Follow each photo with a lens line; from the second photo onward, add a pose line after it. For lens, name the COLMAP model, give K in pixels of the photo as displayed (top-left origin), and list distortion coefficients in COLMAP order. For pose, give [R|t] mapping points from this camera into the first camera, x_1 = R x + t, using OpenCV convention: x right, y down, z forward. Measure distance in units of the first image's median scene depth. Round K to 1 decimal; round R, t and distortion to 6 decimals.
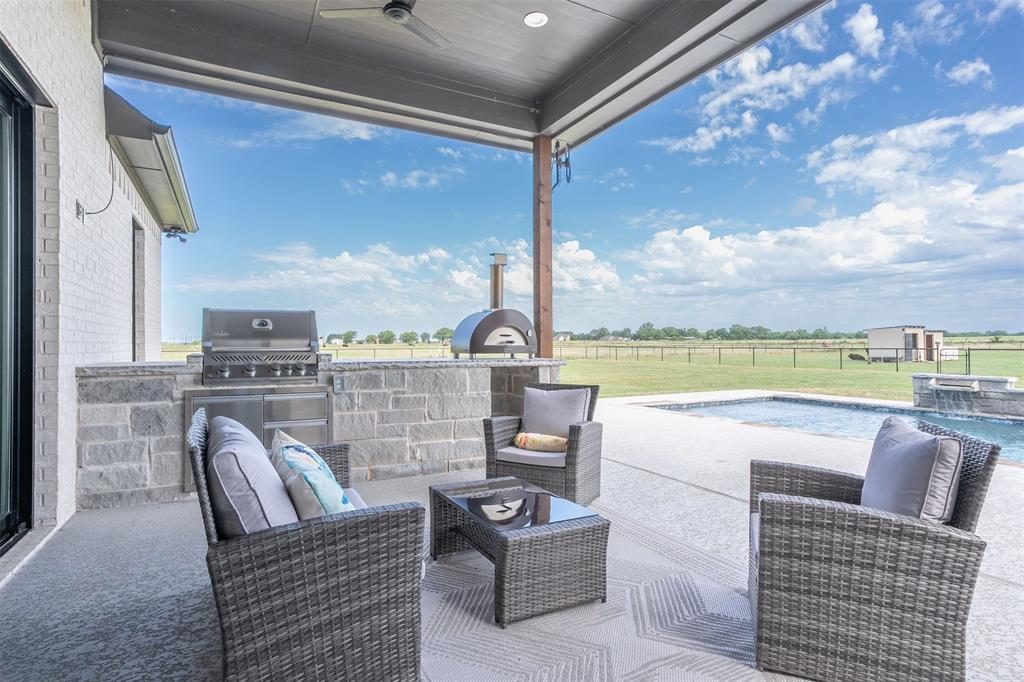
lens RADIAL K [[533.7, 0, 511.9], [0, 533.7, 342.9], [0, 0, 1]] dist [-0.017409, -0.001420]
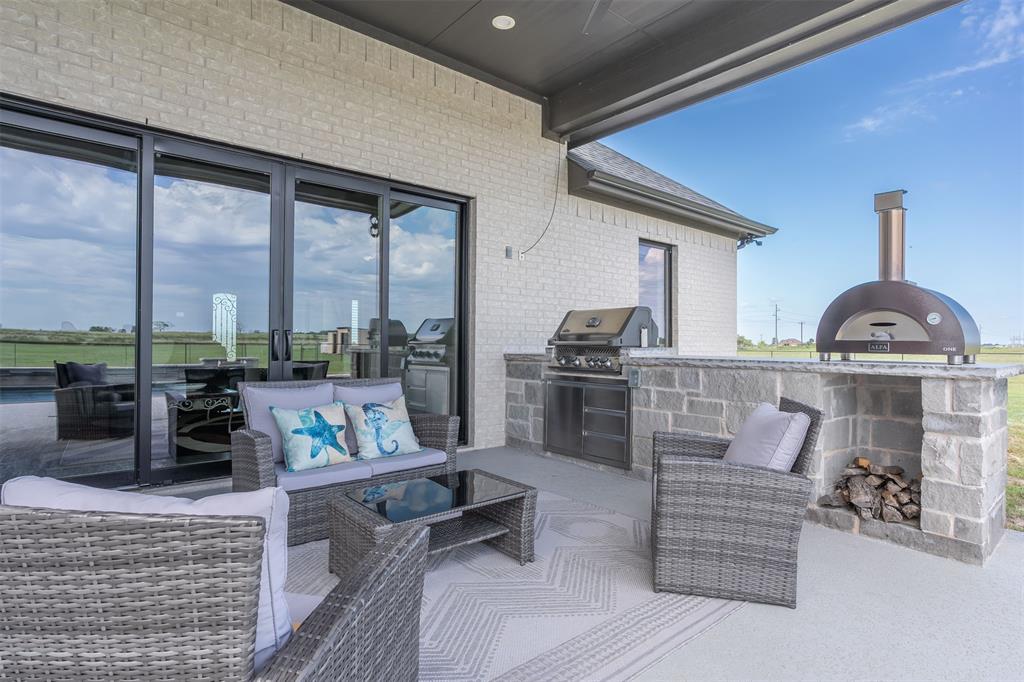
lens RADIAL K [[533.7, 0, 513.7], [0, 533.7, 342.7], [0, 0, 1]] dist [-0.017409, -0.001420]
pose [[0.219611, 0.001495, -0.975586, 0.572686], [-0.003179, 0.999995, 0.000816, 0.009079], [0.975582, 0.002922, 0.219614, 0.529937]]
